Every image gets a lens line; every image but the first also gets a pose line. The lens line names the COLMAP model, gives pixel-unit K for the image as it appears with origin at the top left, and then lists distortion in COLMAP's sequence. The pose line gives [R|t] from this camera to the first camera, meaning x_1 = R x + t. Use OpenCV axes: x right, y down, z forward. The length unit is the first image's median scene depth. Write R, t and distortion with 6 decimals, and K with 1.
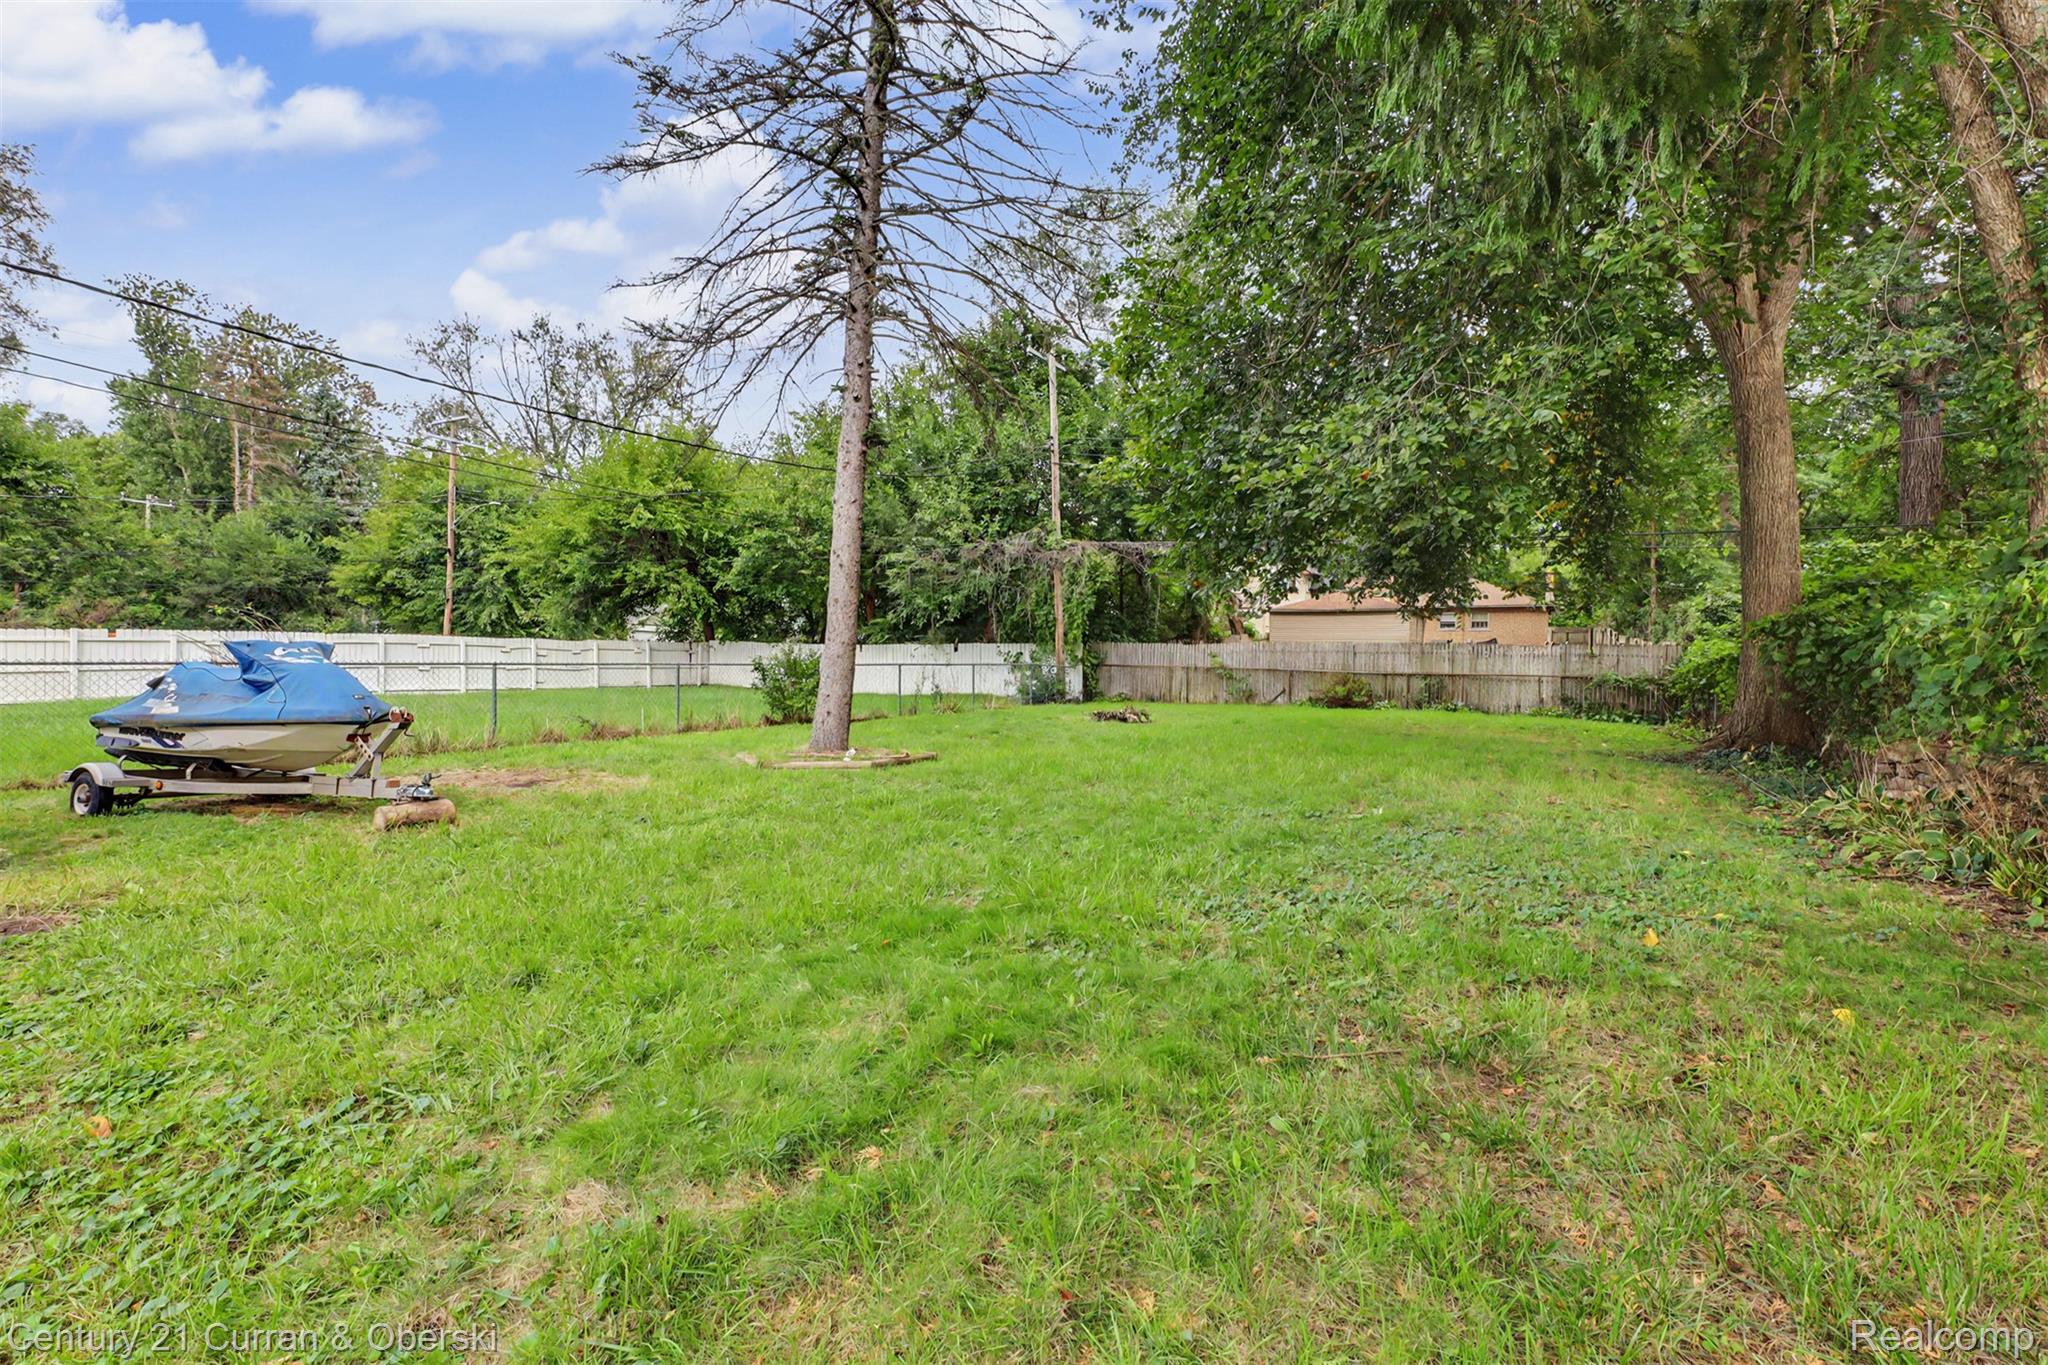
lens RADIAL K [[988.2, 0, 987.8], [0, 988.2, 672.2], [0, 0, 1]] dist [-0.002916, 0.001153]
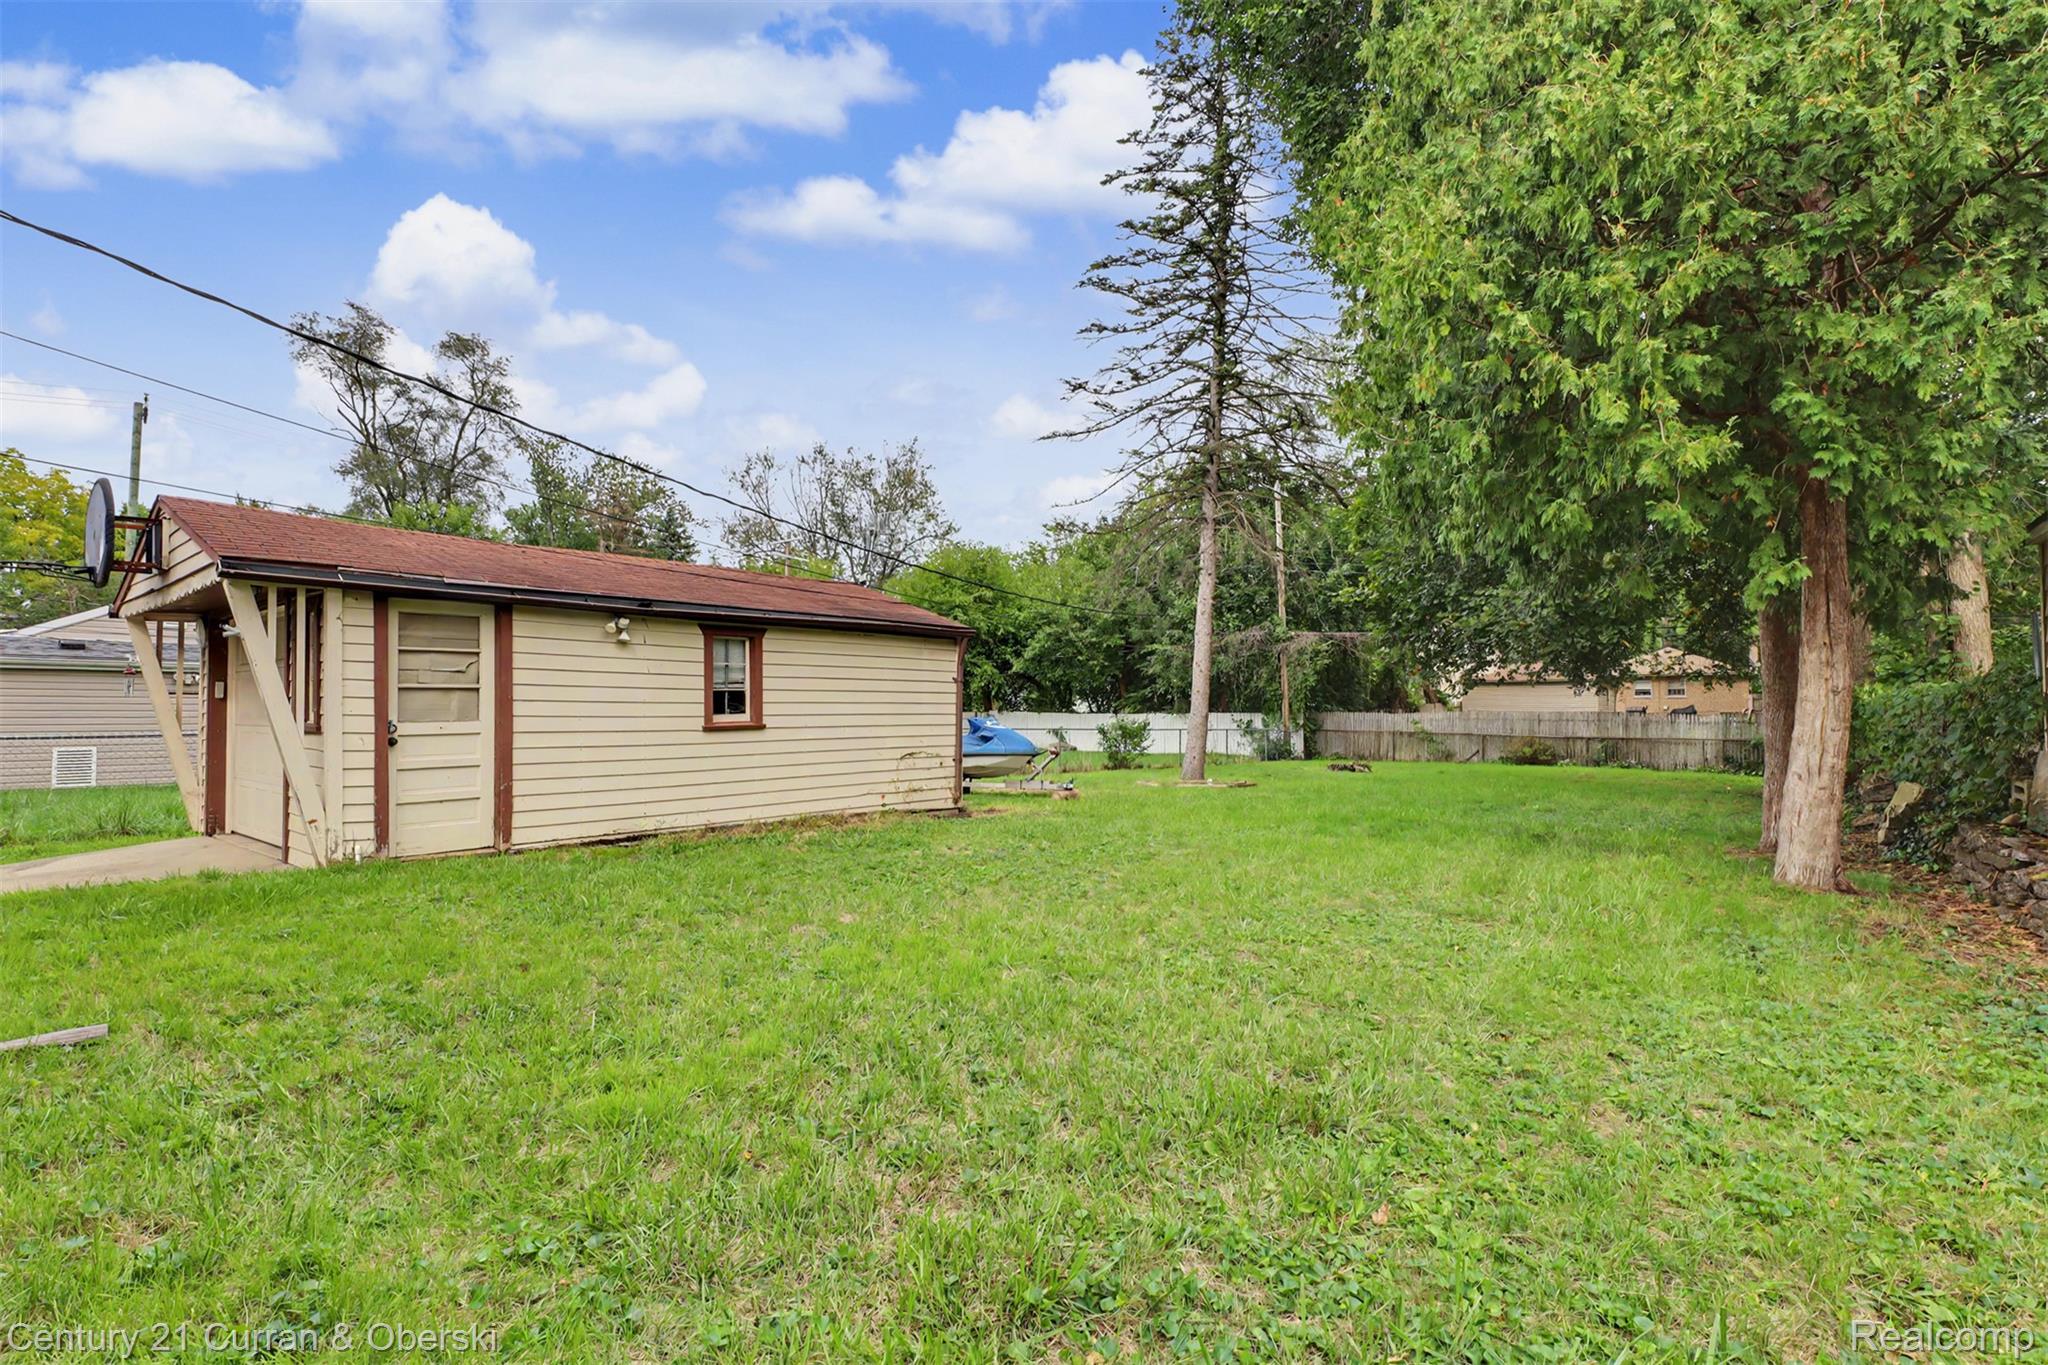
lens RADIAL K [[988.2, 0, 987.8], [0, 988.2, 672.2], [0, 0, 1]] dist [-0.002916, 0.001153]
pose [[0.985986, -0.008568, -0.166606, -0.090524], [-0.002520, 0.997801, -0.066226, 0.003489], [0.166807, 0.065718, 0.983797, -0.297790]]
